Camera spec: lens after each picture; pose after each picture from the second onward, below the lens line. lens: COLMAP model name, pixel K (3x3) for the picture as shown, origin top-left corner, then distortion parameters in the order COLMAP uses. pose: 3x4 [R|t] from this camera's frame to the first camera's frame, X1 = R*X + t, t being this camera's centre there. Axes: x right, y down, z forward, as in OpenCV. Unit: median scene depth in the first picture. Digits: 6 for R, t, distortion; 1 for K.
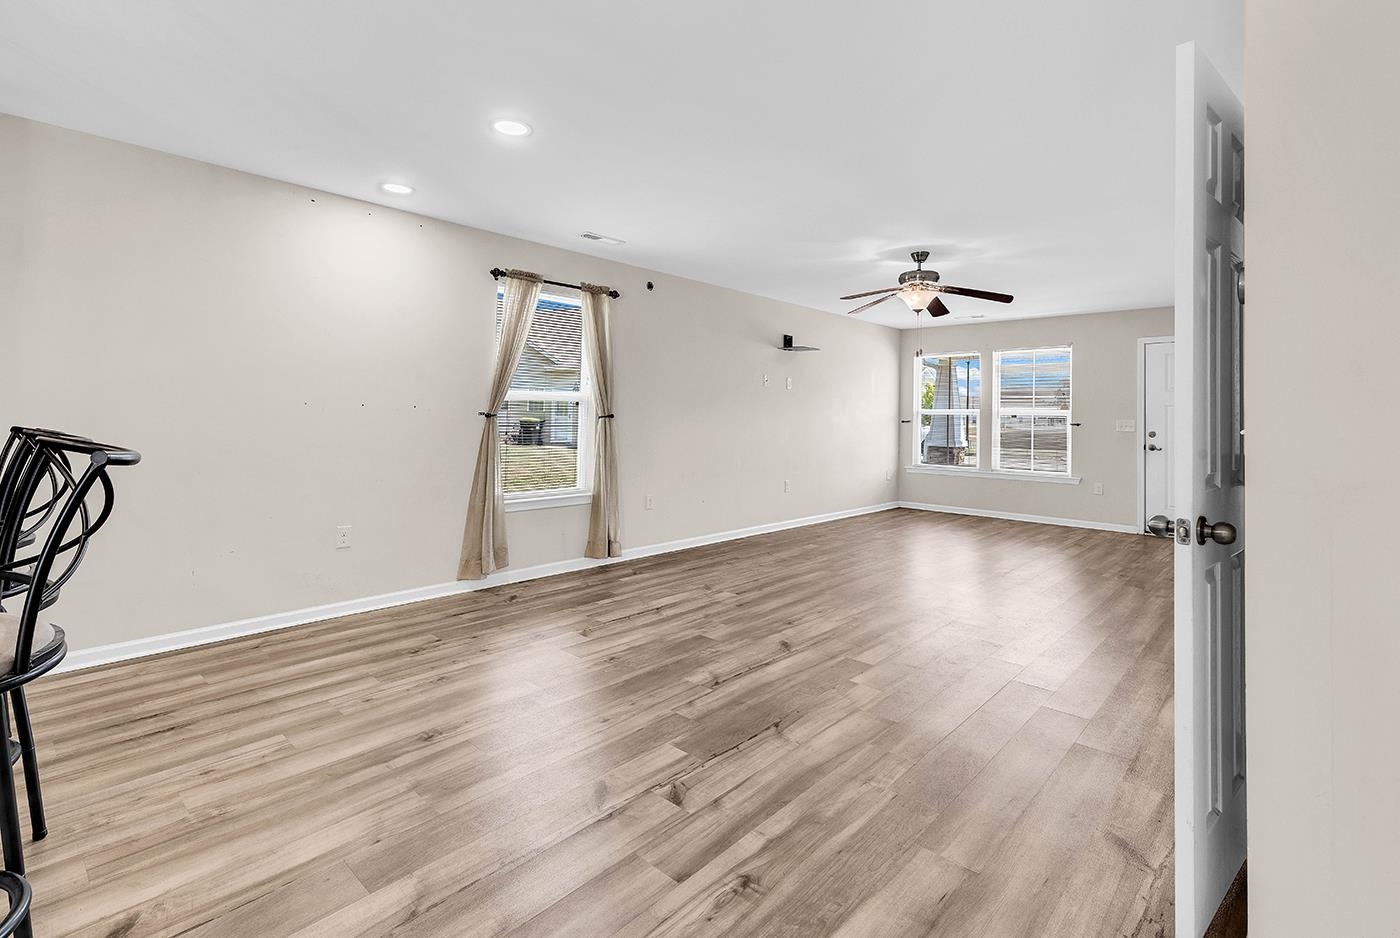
lens RADIAL K [[674.3, 0, 694.7], [0, 674.3, 394.6], [0, 0, 1]] dist [0.007010, 0.000497]
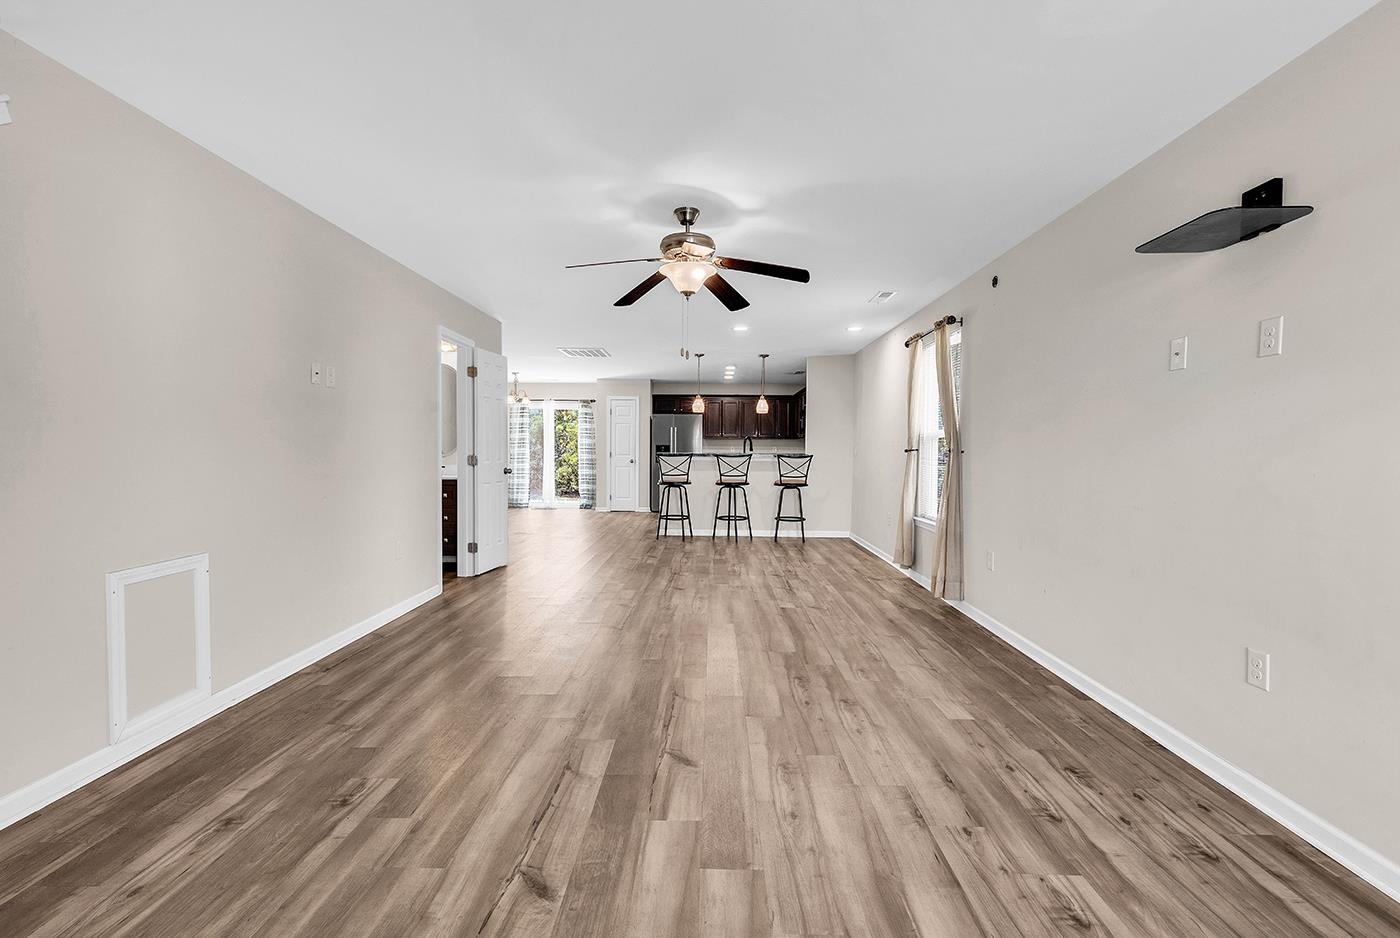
lens RADIAL K [[623.7, 0, 700.0], [0, 623.7, 469.0], [0, 0, 1]] dist [0.004768, -0.000305]
pose [[-0.757842, -0.004948, -0.652419, 0.718557], [-0.003839, 0.999988, -0.003124, 0.062462], [0.652427, 0.000137, -0.757852, 1.452330]]
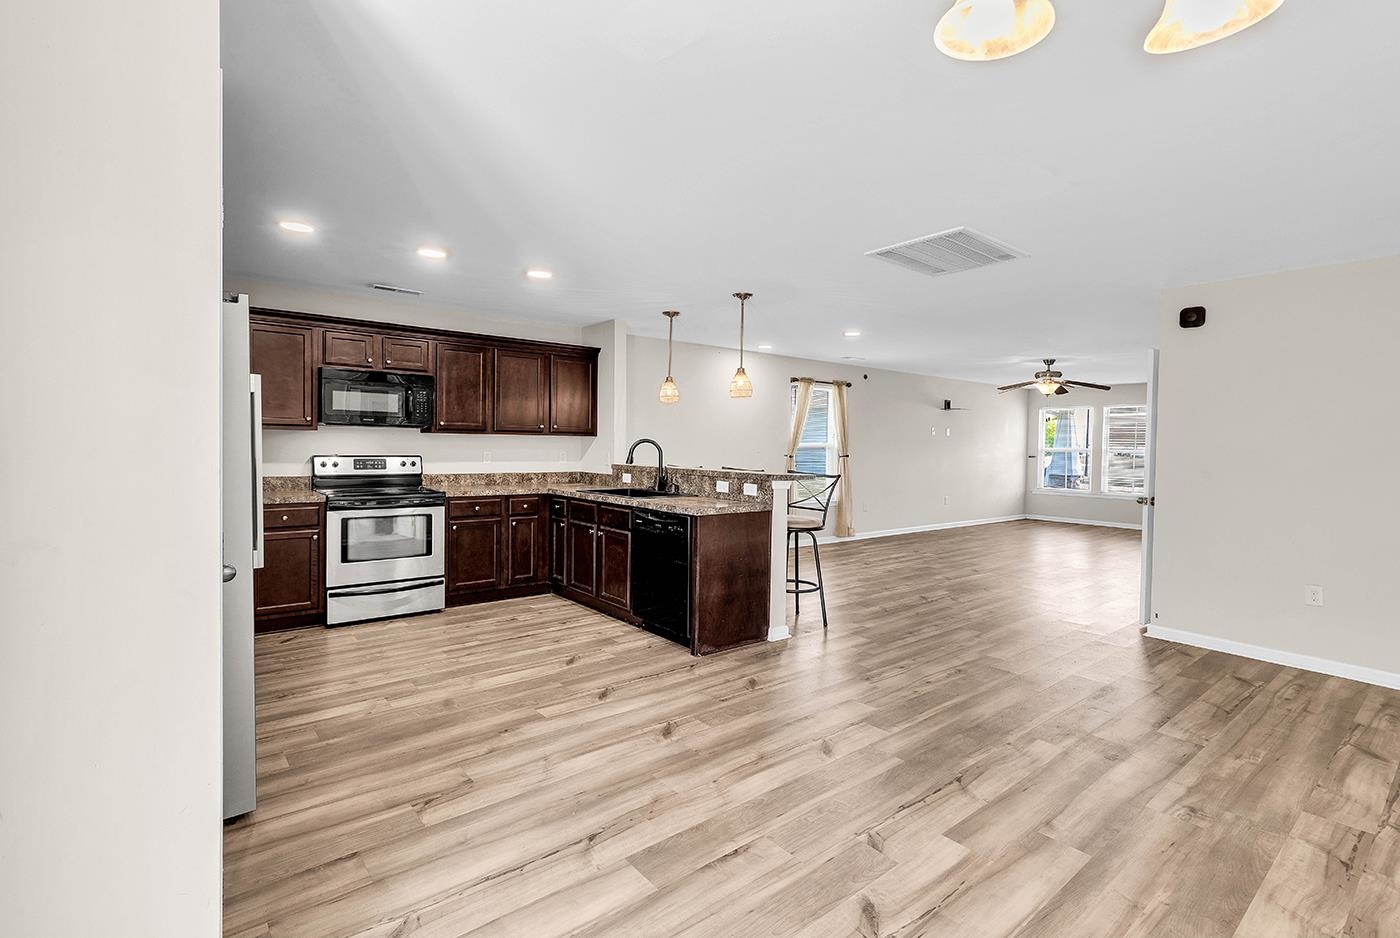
lens RADIAL K [[637.5, 0, 678.1], [0, 637.5, 461.1], [0, 0, 1]] dist [0.007353, -0.000137]
pose [[0.981034, -0.002442, -0.193819, -0.234145], [0.012603, 0.998608, 0.051210, -0.044890], [0.193424, -0.052682, 0.979700, -0.682454]]
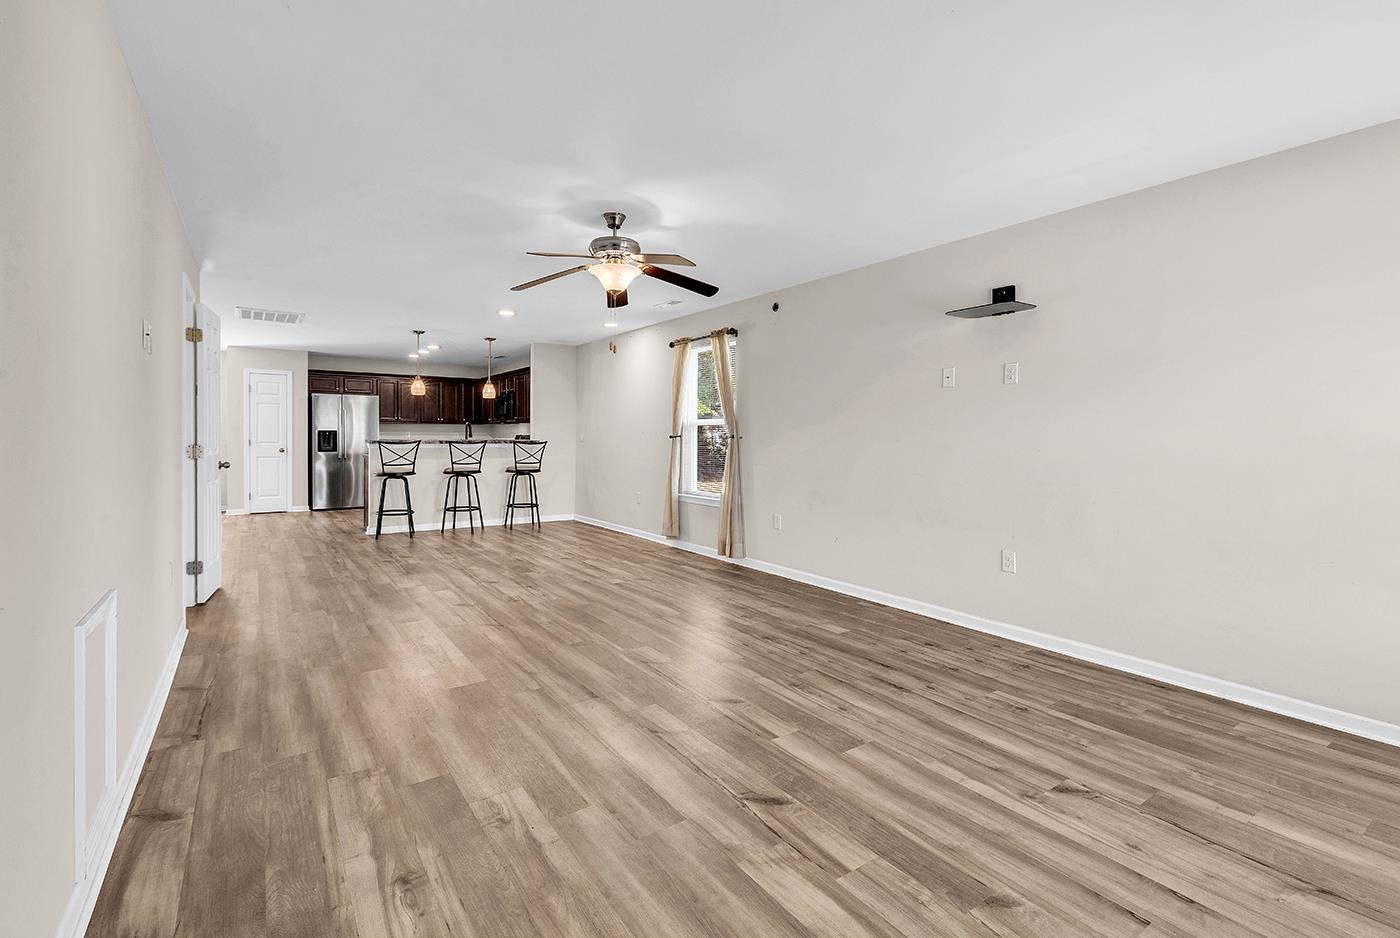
lens RADIAL K [[635.5, 0, 695.5], [0, 635.5, 443.5], [0, 0, 1]] dist [0.004424, -0.000092]
pose [[-0.237119, -0.010630, -0.971422, 0.964769], [0.018352, 0.999713, -0.015419, 0.059867], [0.971307, -0.021483, -0.236856, 1.212208]]
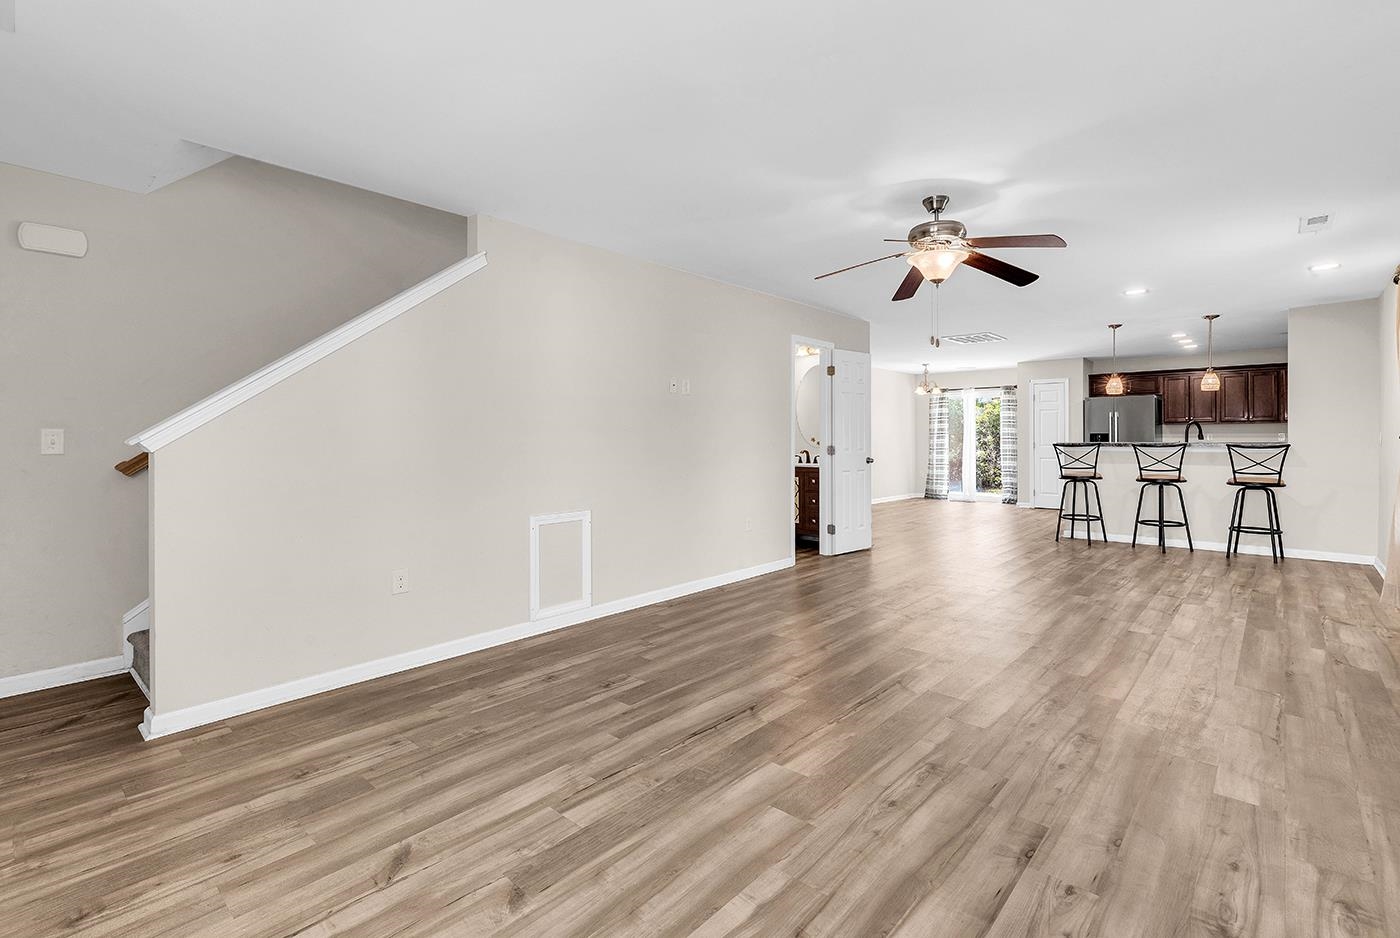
lens RADIAL K [[637.6, 0, 724.7], [0, 637.6, 436.4], [0, 0, 1]] dist [0.002293, -0.000572]
pose [[-0.999691, -0.017642, -0.017497, 0.539148], [-0.017053, 0.999301, -0.033255, 0.063289], [0.018072, -0.032946, -0.999294, 1.594713]]
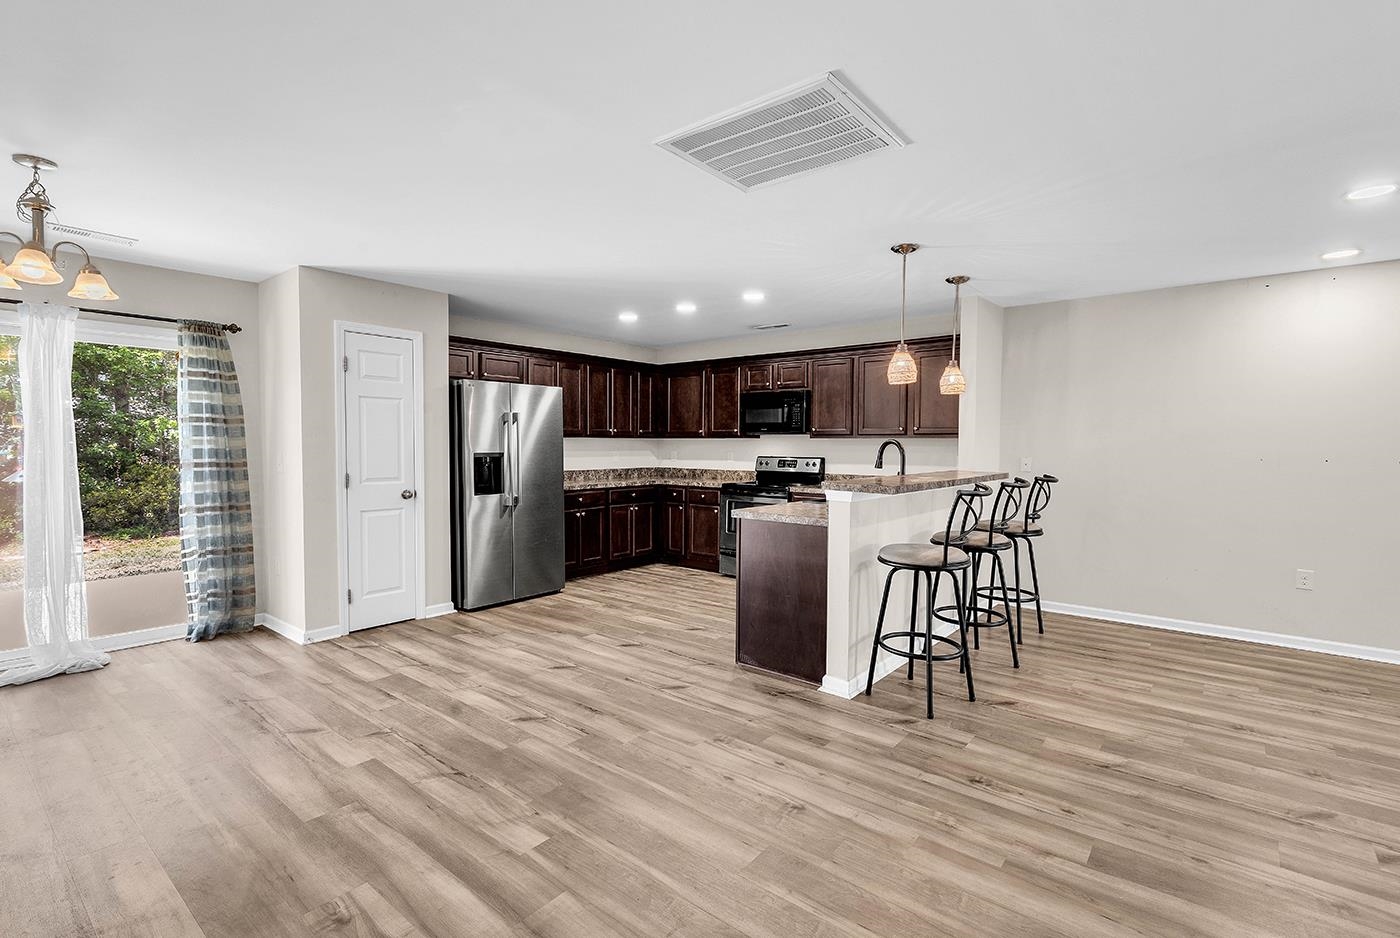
lens RADIAL K [[623.7, 0, 700.0], [0, 623.7, 469.0], [0, 0, 1]] dist [0.004768, -0.000305]
pose [[0.044245, 0.019149, -0.998837, 0.349266], [0.027332, 0.999419, 0.020371, -0.014334], [0.998647, -0.028201, 0.043696, -0.022262]]
